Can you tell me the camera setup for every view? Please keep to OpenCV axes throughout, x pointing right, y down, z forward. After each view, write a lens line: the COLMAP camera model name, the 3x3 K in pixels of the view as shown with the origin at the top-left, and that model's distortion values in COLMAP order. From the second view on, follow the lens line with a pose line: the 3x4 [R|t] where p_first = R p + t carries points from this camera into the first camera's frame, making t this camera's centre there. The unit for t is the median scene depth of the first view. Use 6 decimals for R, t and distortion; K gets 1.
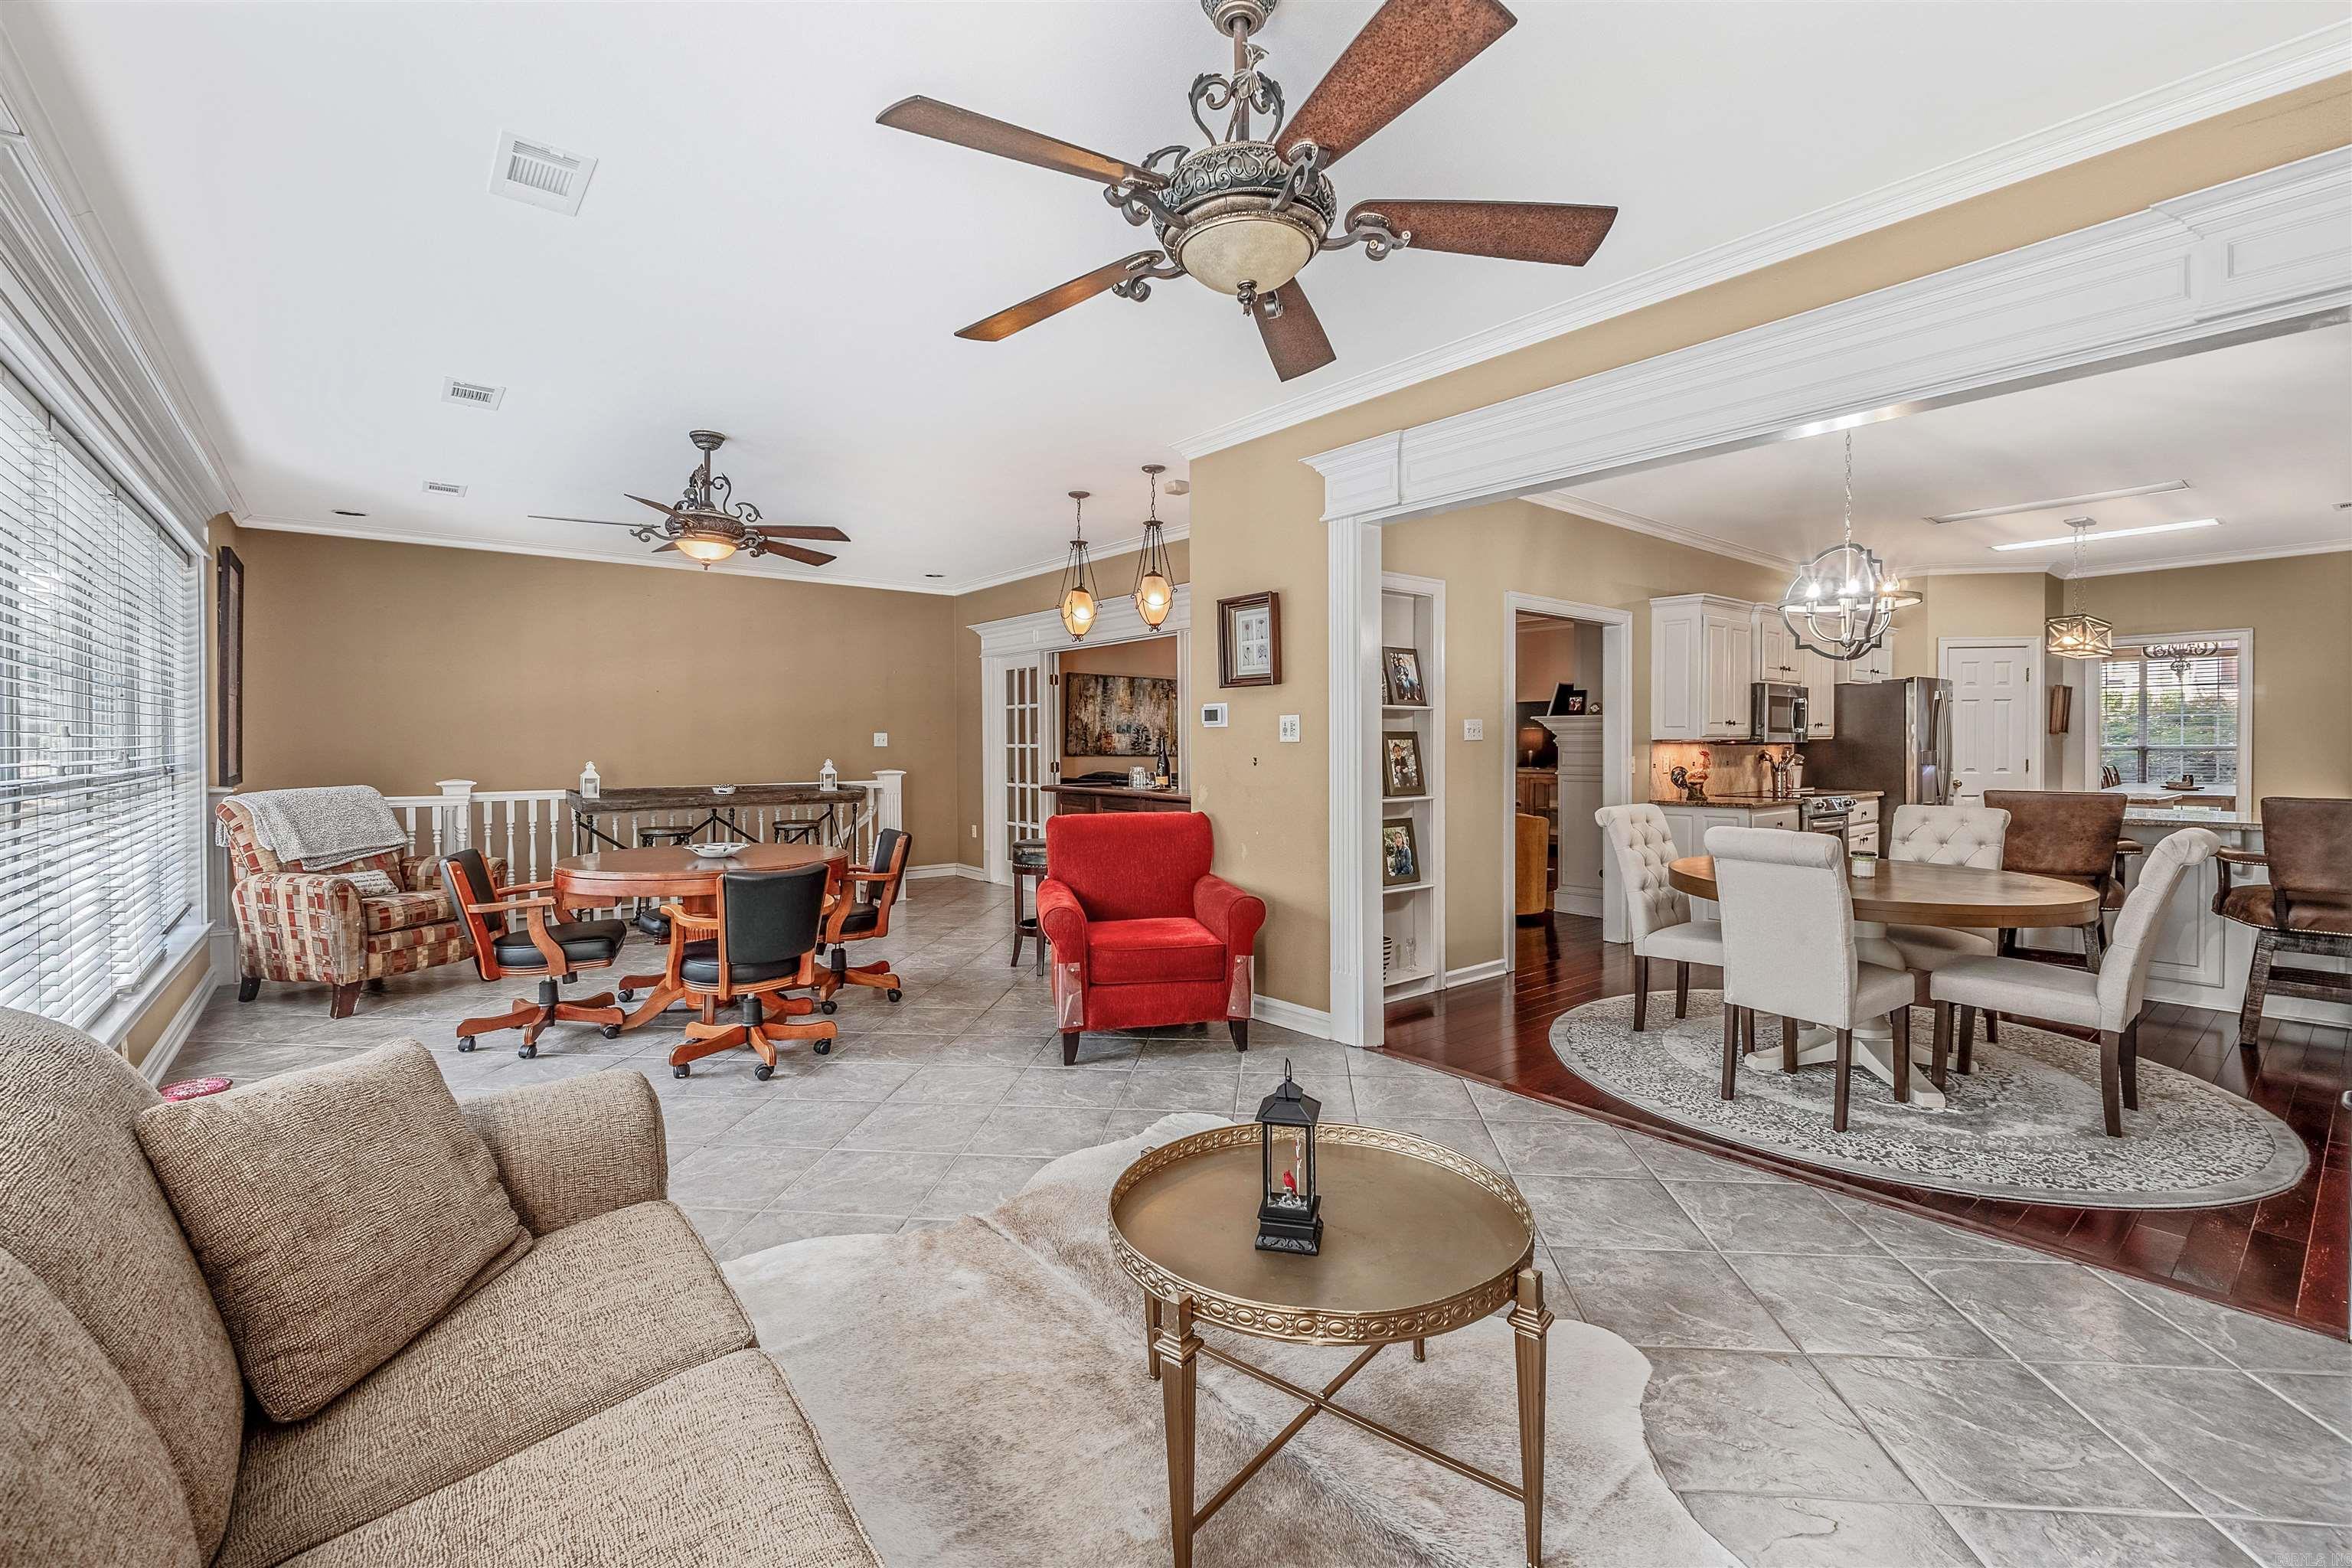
lens RADIAL K [[988.0, 0, 1184.8], [0, 988.0, 759.6], [0, 0, 1]] dist [0.002090, 0.000337]
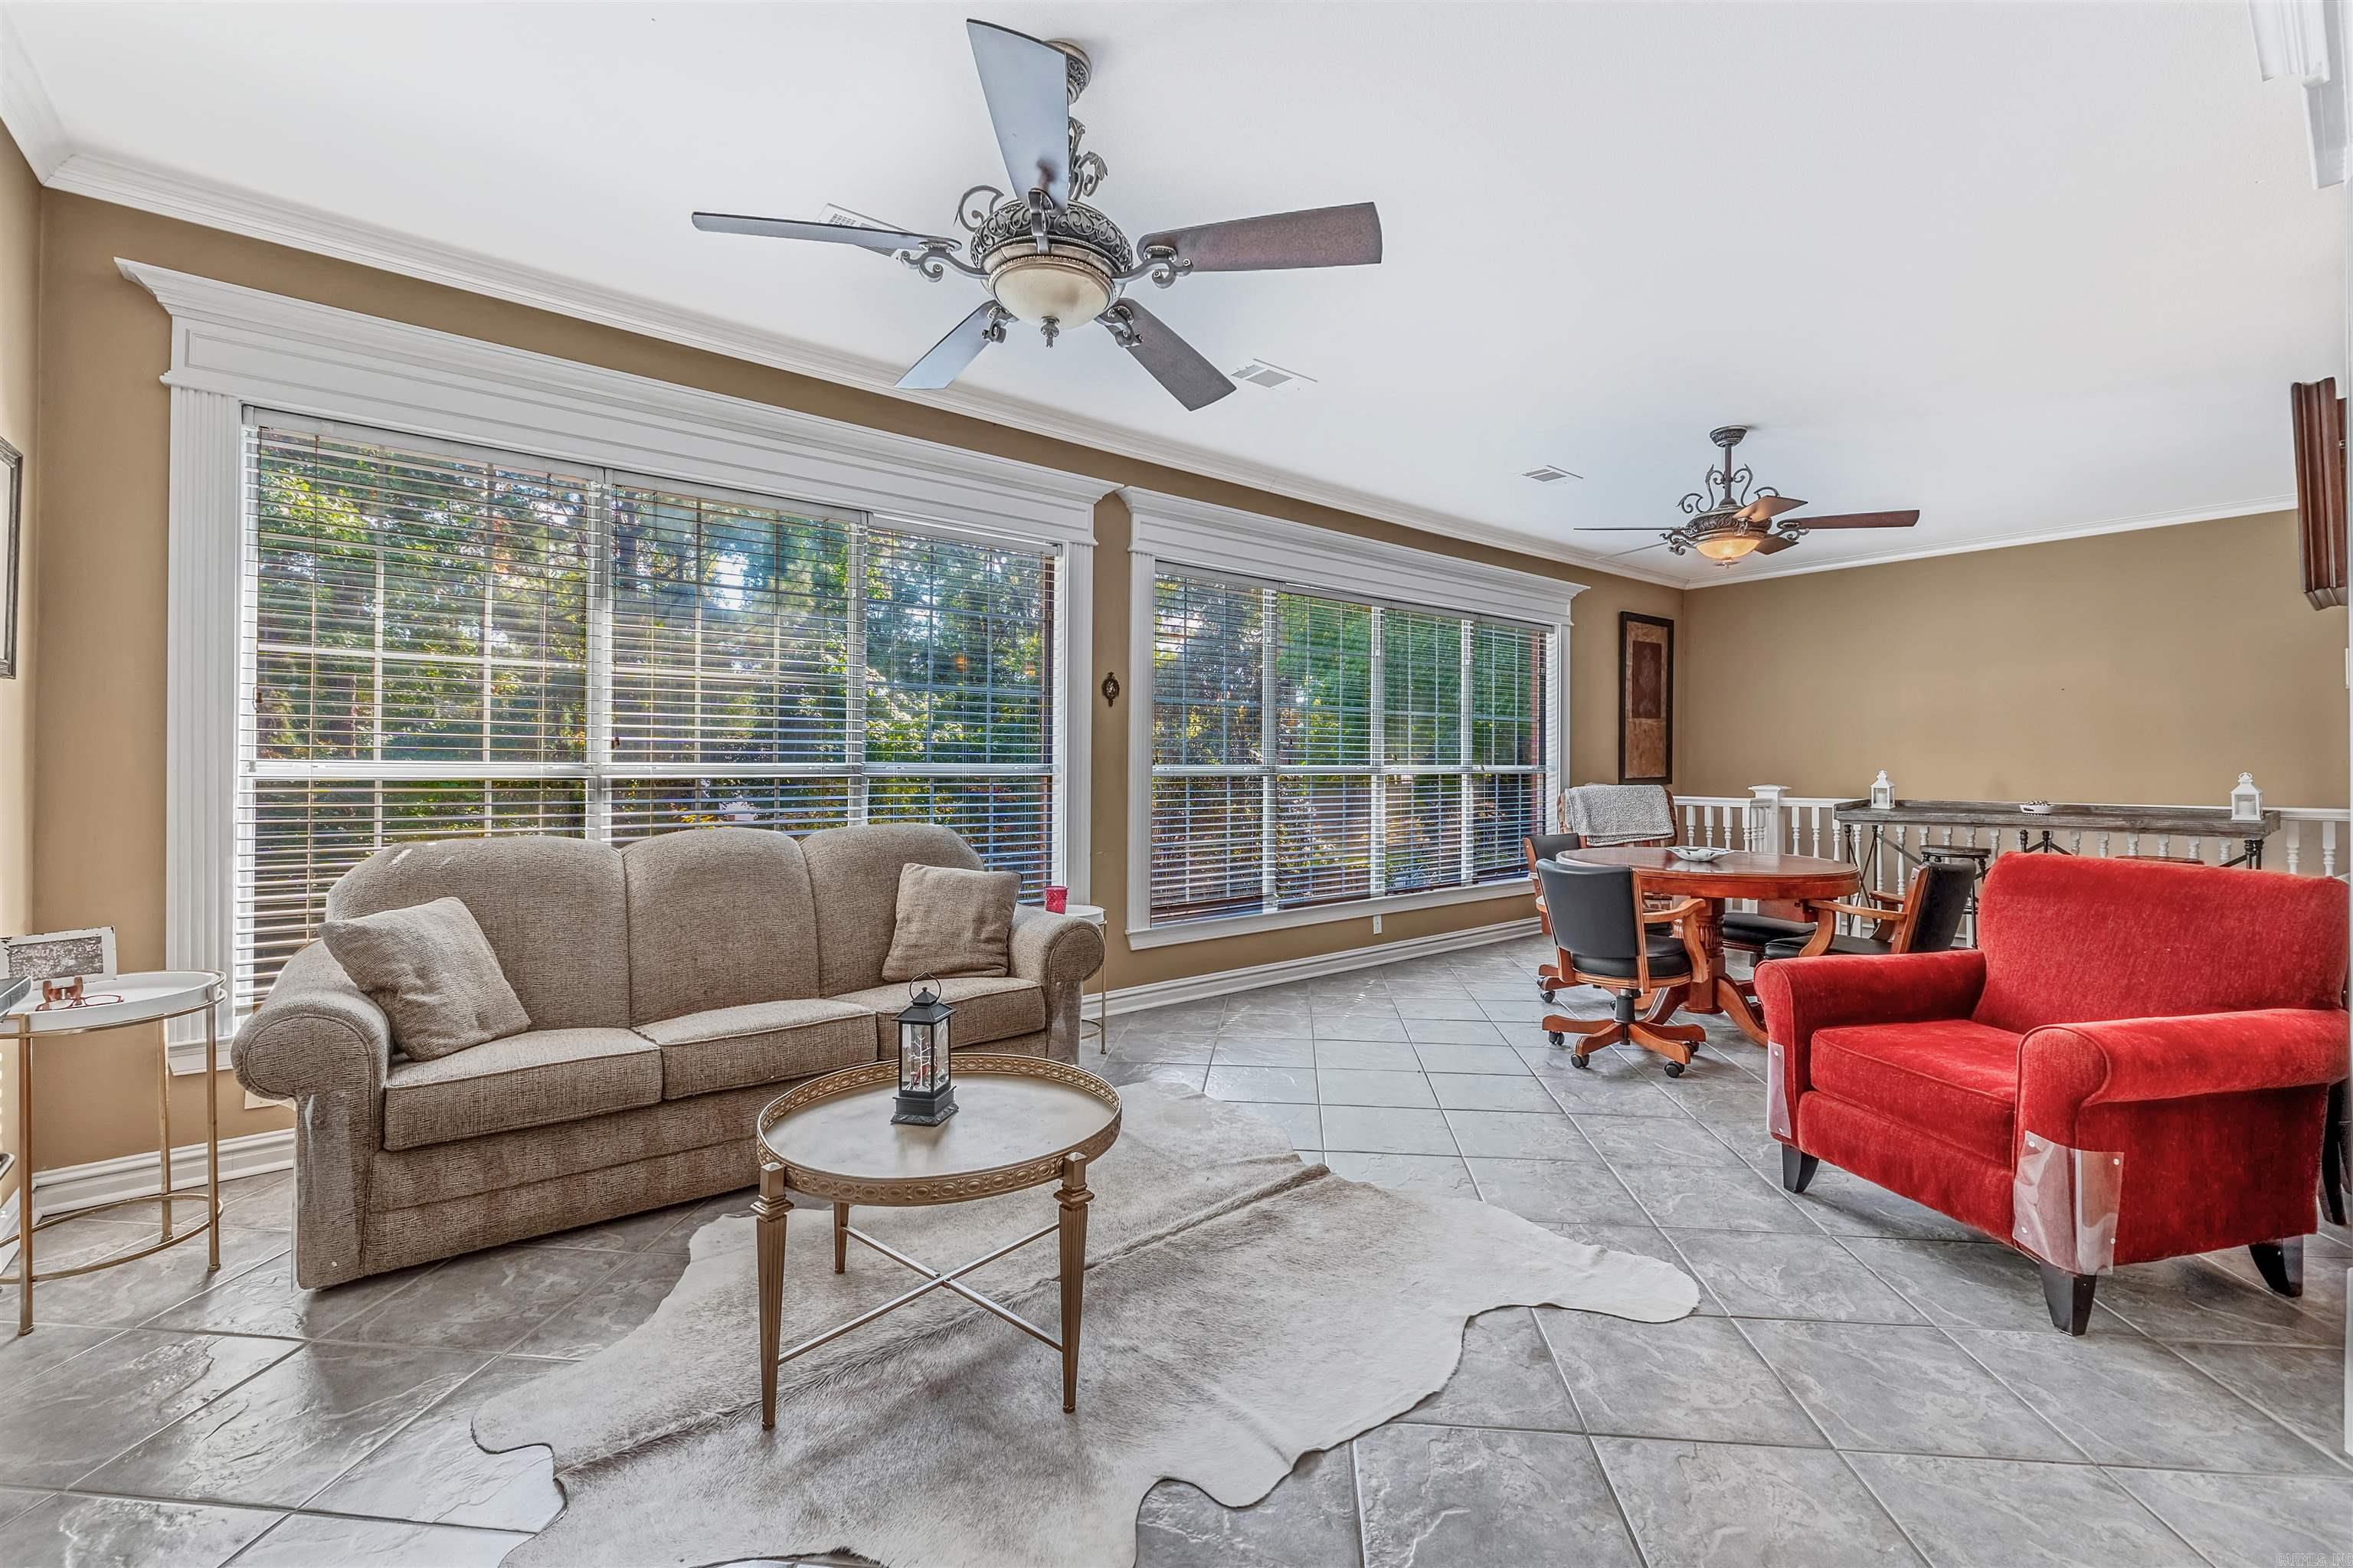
lens RADIAL K [[988.4, 0, 1185.3], [0, 988.4, 759.6], [0, 0, 1]] dist [0.002090, 0.000337]
pose [[0.004849, -0.003195, -0.999983, 0.359627], [-0.016738, 0.999855, -0.003276, 0.006292], [0.999848, 0.016754, 0.004795, 0.339350]]
